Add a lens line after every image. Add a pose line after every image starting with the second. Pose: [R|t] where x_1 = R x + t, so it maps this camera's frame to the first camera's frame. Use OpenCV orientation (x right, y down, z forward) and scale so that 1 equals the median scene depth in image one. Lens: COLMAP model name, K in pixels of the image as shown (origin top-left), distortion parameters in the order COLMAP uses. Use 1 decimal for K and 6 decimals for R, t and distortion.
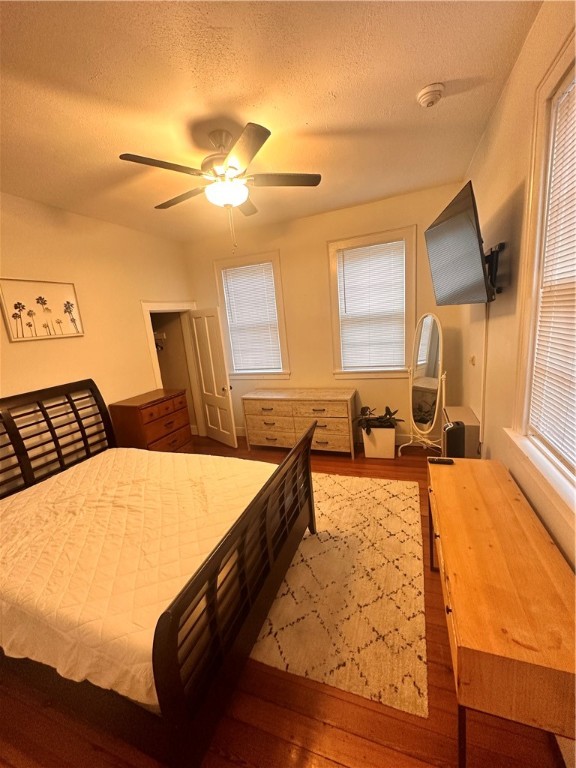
lens RADIAL K [[306.6, 0, 288.0], [0, 306.6, 384.0], [0, 0, 1]] dist [-0.002399, 0.000663]
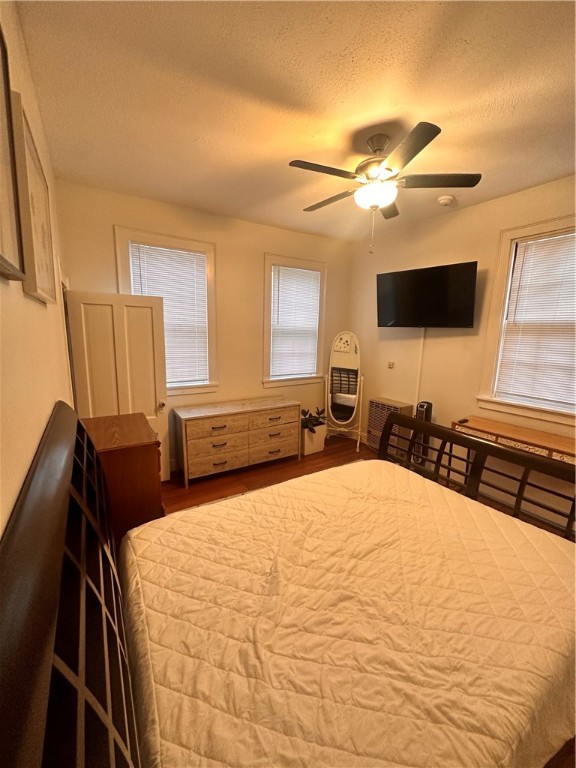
lens RADIAL K [[306.6, 0, 288.0], [0, 306.6, 384.0], [0, 0, 1]] dist [-0.002399, 0.000663]
pose [[0.598205, -0.041400, 0.800273, -0.637486], [0.096006, 0.995174, -0.020282, -0.001067], [-0.795571, 0.088964, 0.599293, 0.353764]]
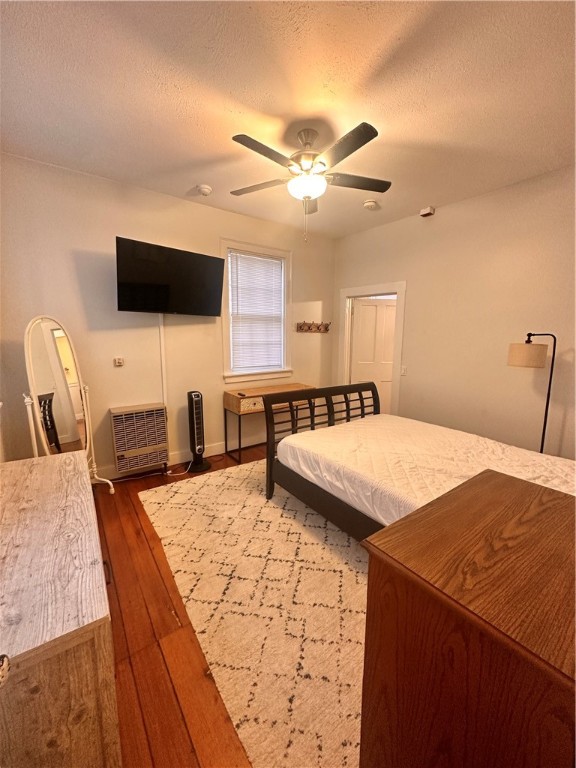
lens RADIAL K [[306.6, 0, 288.0], [0, 306.6, 384.0], [0, 0, 1]] dist [-0.002399, 0.000663]
pose [[-0.836081, -0.025701, 0.548003, -0.388661], [0.166363, 0.939988, 0.297904, -0.165333], [-0.522772, 0.340239, -0.781630, 1.112880]]
